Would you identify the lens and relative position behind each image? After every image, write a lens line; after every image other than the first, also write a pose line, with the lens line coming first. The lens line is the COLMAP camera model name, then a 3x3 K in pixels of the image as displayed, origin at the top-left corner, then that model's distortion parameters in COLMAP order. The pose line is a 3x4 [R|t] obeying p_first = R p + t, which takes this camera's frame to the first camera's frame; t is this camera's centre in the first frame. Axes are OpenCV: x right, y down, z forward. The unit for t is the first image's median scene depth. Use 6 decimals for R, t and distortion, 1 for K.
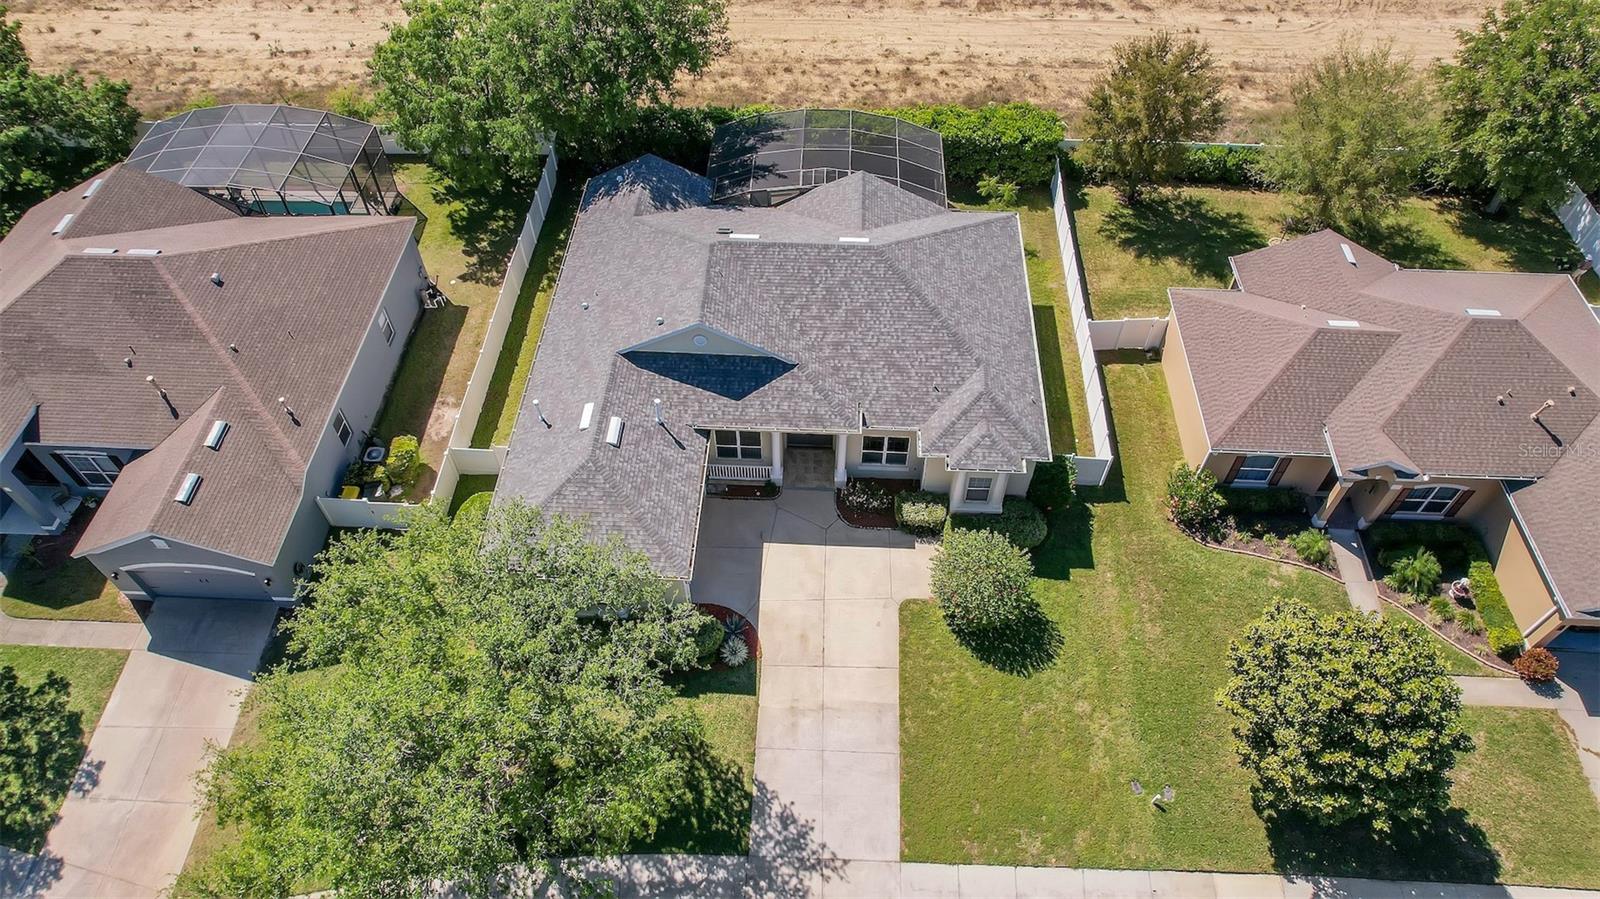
lens RADIAL K [[994.7, 0, 800.0], [0, 994.7, 449.5], [0, 0, 1]] dist [-0.006591, -0.001482]
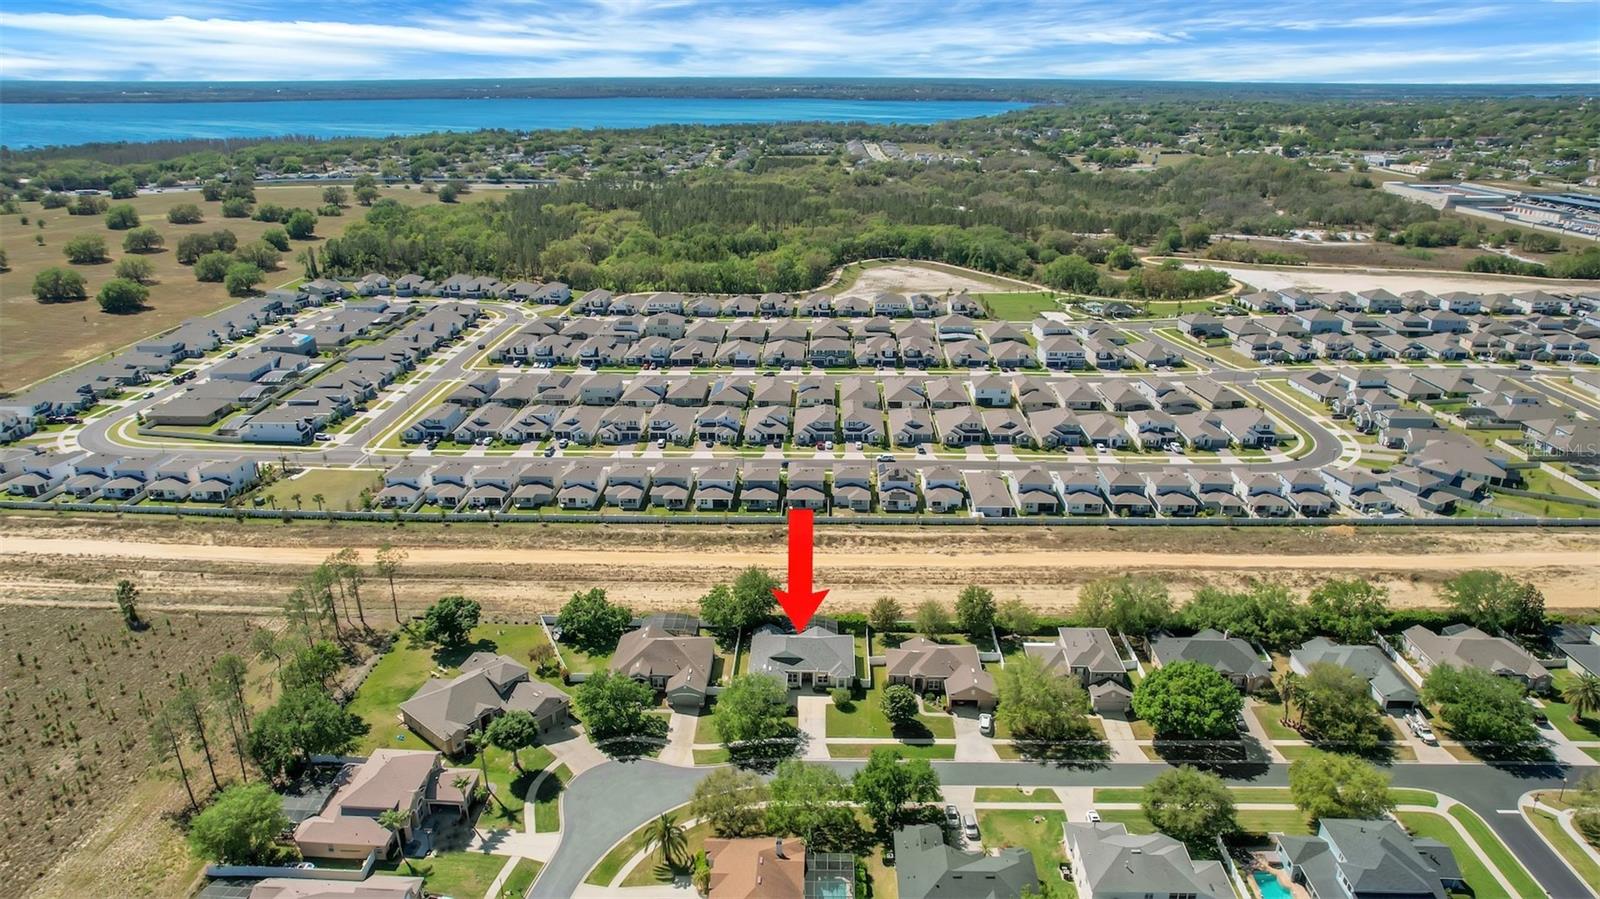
lens RADIAL K [[994.7, 0, 800.0], [0, 994.7, 449.5], [0, 0, 1]] dist [-0.006591, -0.001482]
pose [[0.999825, -0.003969, 0.018306, -0.127091], [0.012992, 0.850946, -0.525093, 1.834806], [-0.013494, 0.525239, 0.850848, -4.251324]]
